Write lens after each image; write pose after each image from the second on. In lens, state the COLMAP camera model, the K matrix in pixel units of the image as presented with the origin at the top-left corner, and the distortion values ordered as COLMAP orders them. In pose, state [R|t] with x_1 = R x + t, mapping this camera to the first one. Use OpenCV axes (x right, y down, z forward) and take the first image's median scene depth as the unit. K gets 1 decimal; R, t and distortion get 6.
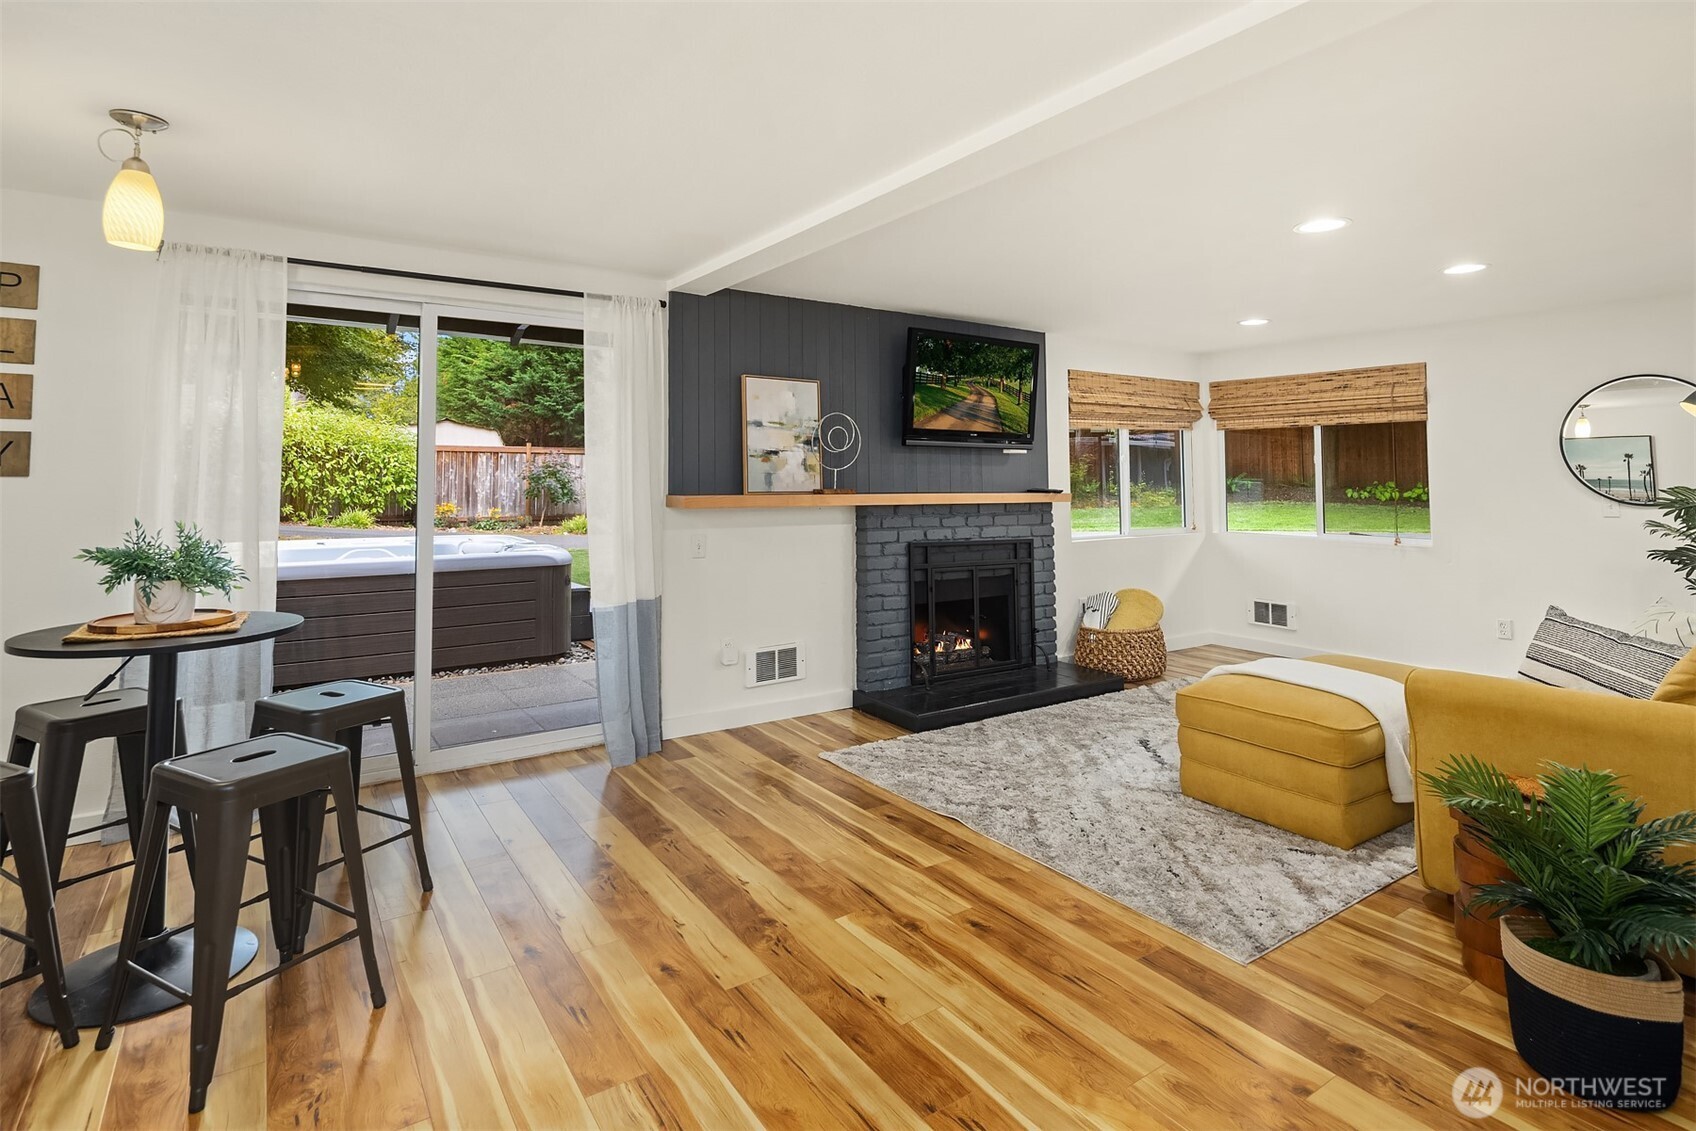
lens RADIAL K [[839.0, 0, 822.7], [0, 839.0, 433.7], [0, 0, 1]] dist [0.006363, -0.004284]
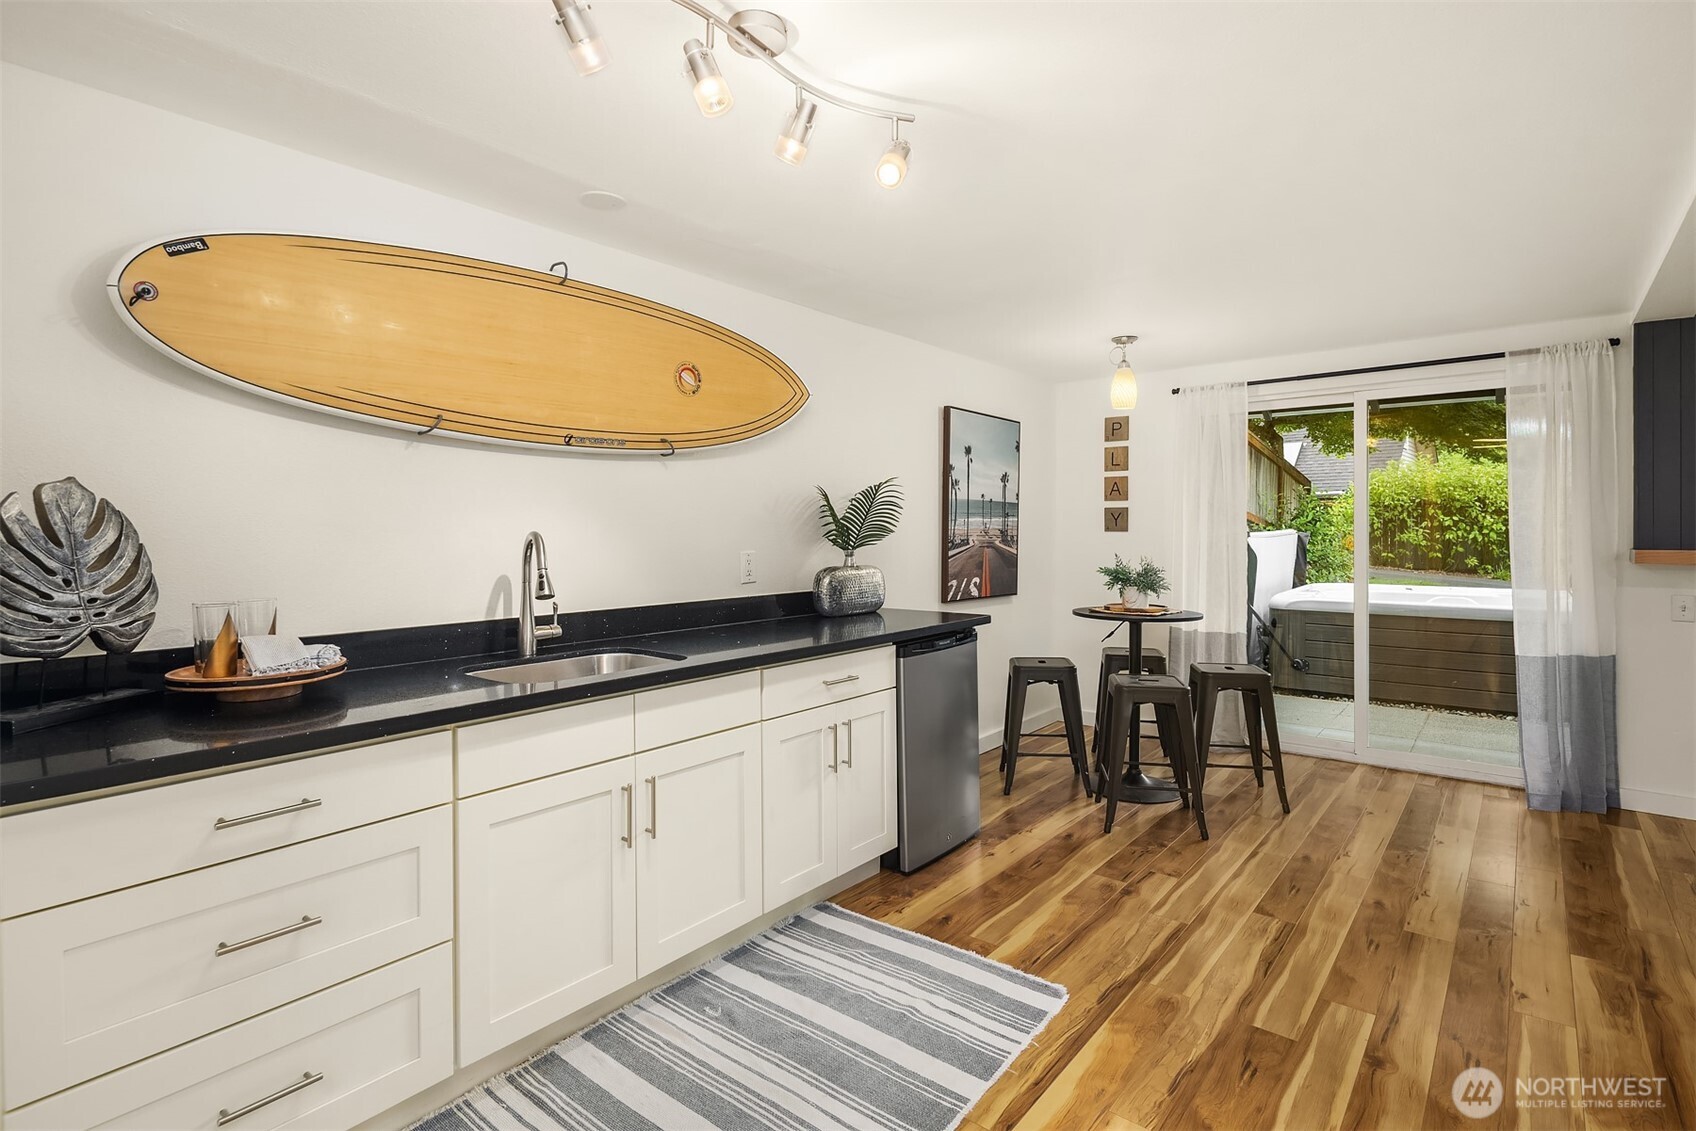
lens RADIAL K [[839.0, 0, 880.5], [0, 839.0, 540.3], [0, 0, 1]] dist [0.006363, -0.004284]
pose [[0.310605, 0.004771, -0.950527, 0.373853], [0.054181, 0.998273, 0.022715, -0.001135], [0.948994, -0.058555, 0.309810, -0.051819]]
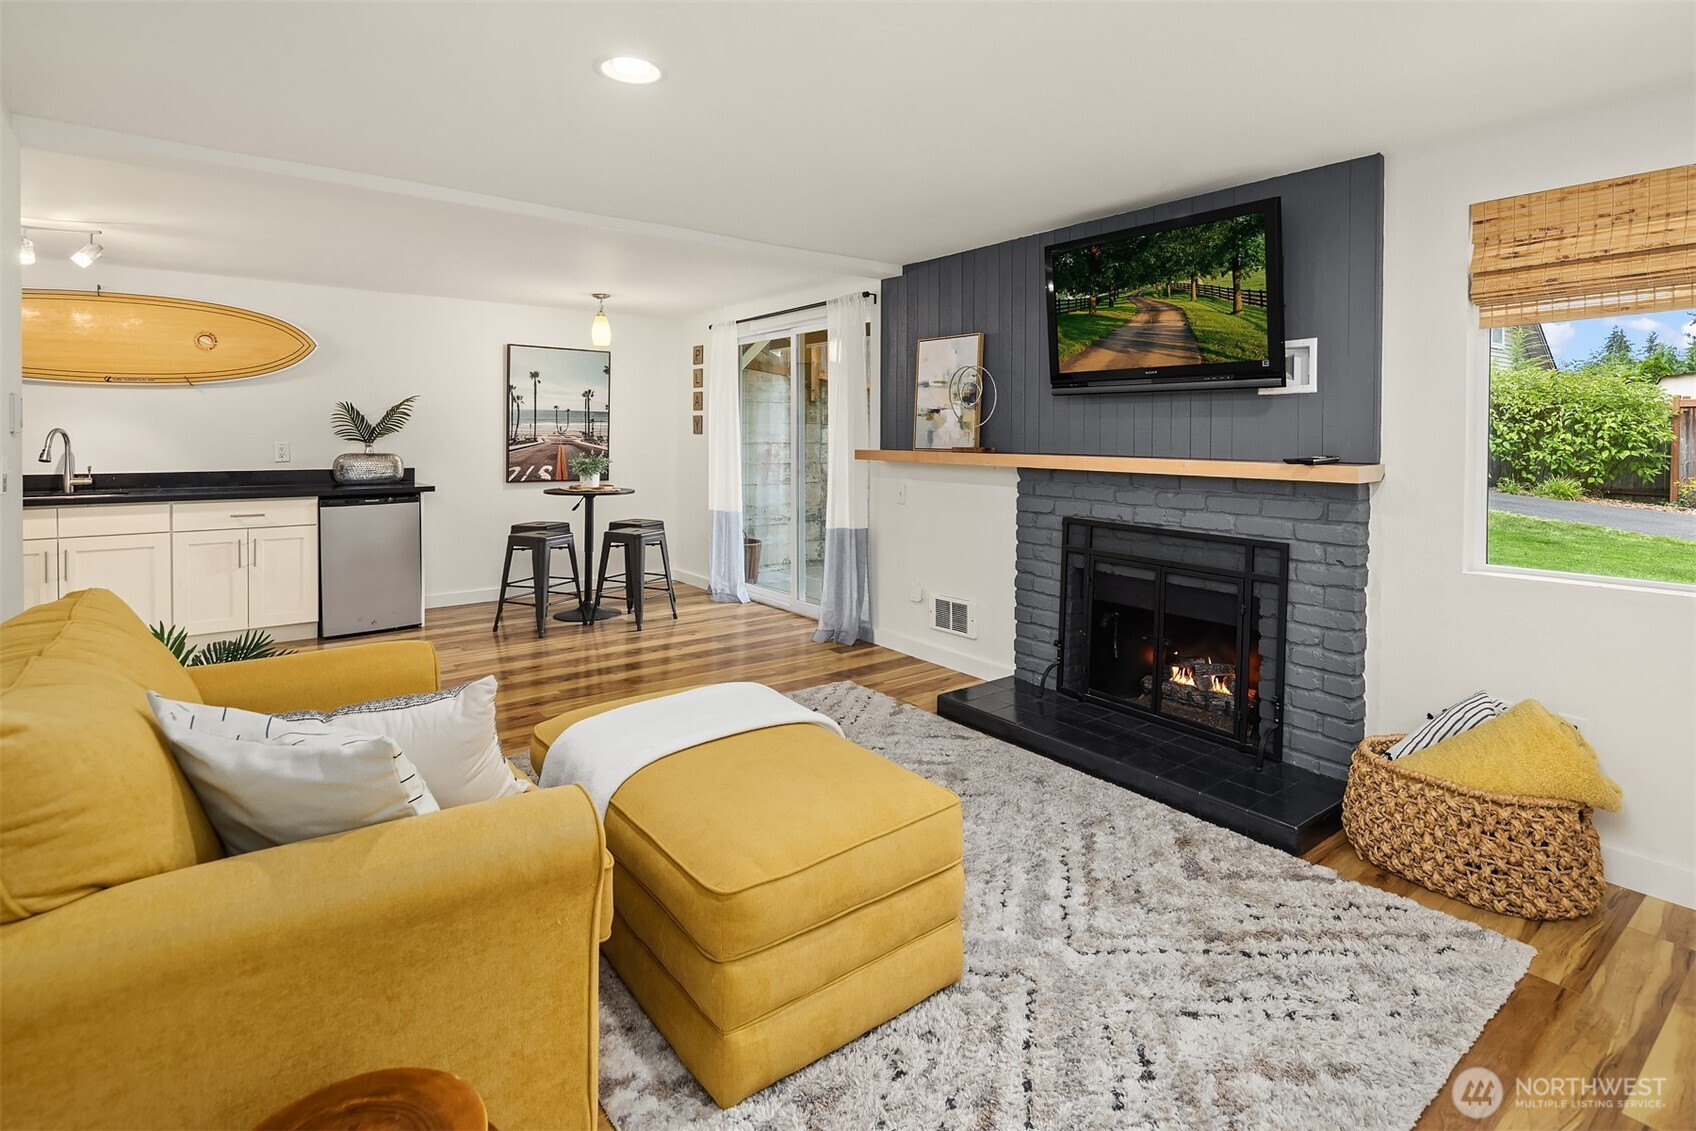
lens RADIAL K [[839.0, 0, 872.8], [0, 839.0, 465.0], [0, 0, 1]] dist [0.006363, -0.004284]
pose [[0.093151, 0.032425, -0.995124, 0.893134], [0.045985, 0.998263, 0.036832, 0.043604], [0.994590, -0.049191, 0.091498, 0.757850]]
